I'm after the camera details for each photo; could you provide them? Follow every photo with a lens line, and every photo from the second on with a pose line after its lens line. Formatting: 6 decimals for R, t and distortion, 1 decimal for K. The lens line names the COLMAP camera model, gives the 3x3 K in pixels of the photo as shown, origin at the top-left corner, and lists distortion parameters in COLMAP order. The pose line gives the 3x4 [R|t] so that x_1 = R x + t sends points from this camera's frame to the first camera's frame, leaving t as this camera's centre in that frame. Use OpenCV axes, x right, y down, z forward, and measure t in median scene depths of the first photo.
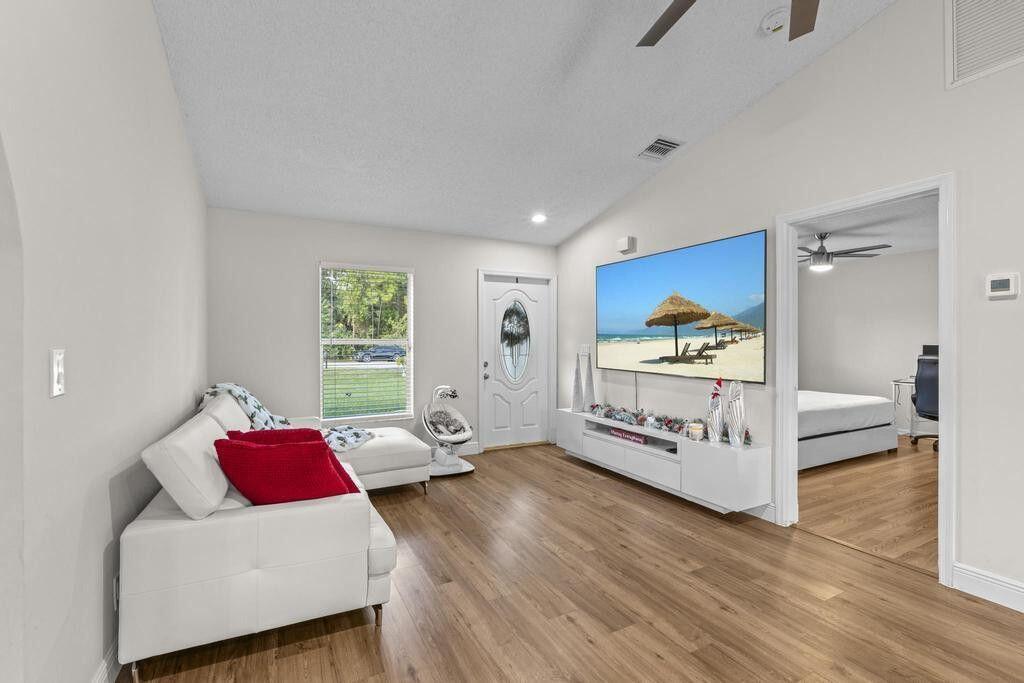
lens RADIAL K [[458.2, 0, 528.3], [0, 458.2, 343.0], [0, 0, 1]] dist [-0.008053, 0.002030]
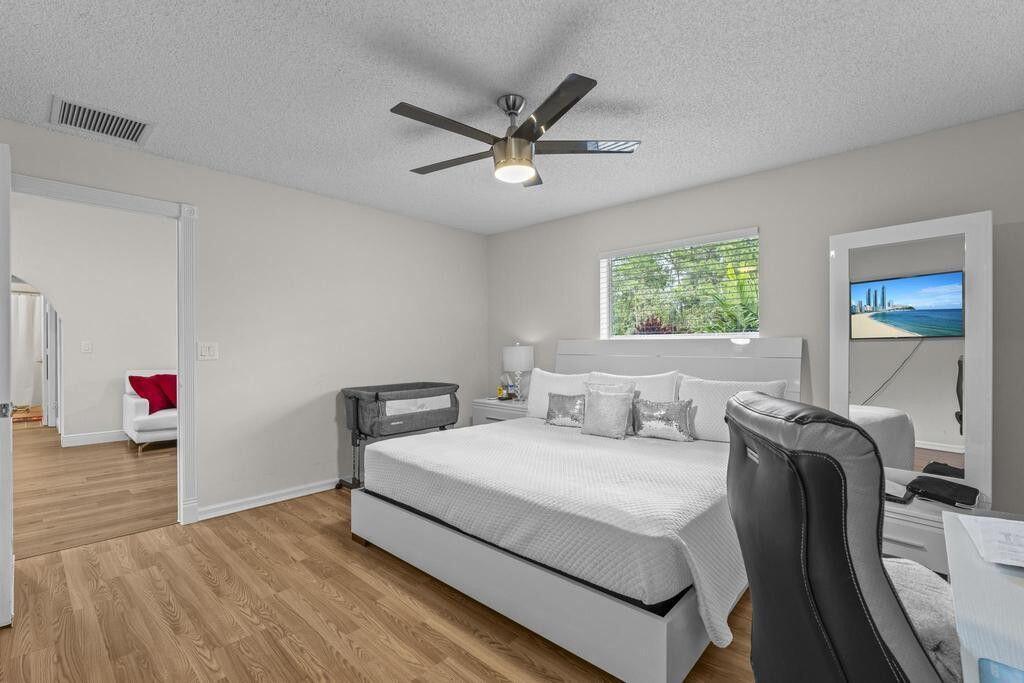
lens RADIAL K [[458.2, 0, 505.8], [0, 458.2, 347.1], [0, 0, 1]] dist [-0.008053, 0.002030]
pose [[0.311329, 0.006631, -0.950279, 1.099901], [0.006120, 0.999941, 0.008982, 0.005851], [0.950283, -0.008612, 0.311270, 0.864809]]
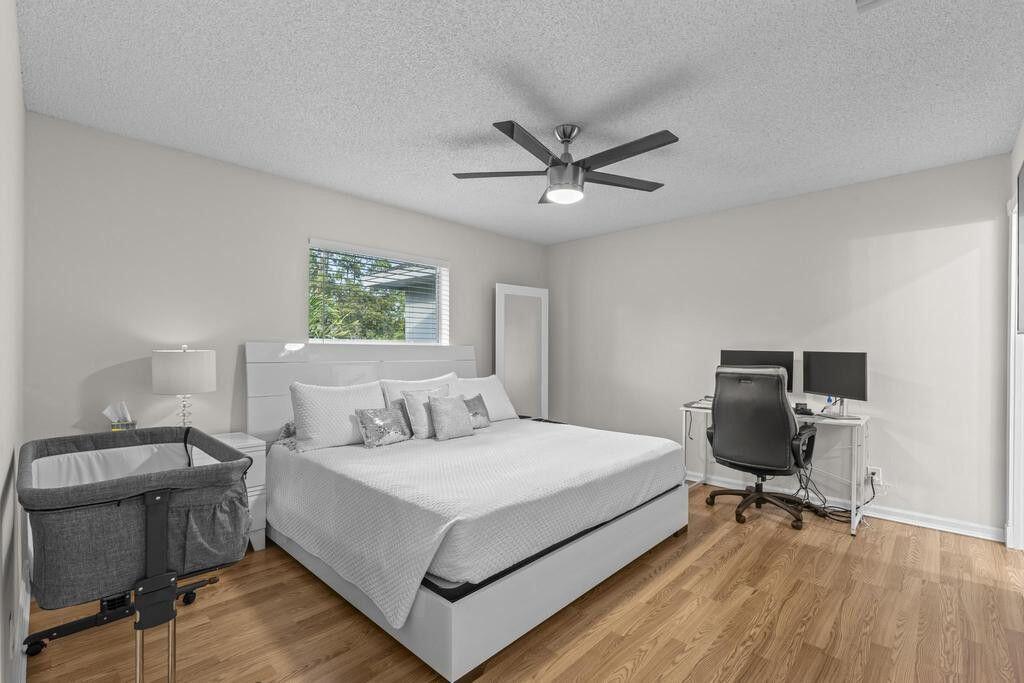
lens RADIAL K [[458.2, 0, 517.7], [0, 458.2, 345.4], [0, 0, 1]] dist [-0.008053, 0.002030]
pose [[0.949813, 0.010461, 0.312644, 0.437217], [-0.010488, 0.999944, -0.001594, 0.002348], [-0.312643, -0.001765, 0.949869, 0.536495]]
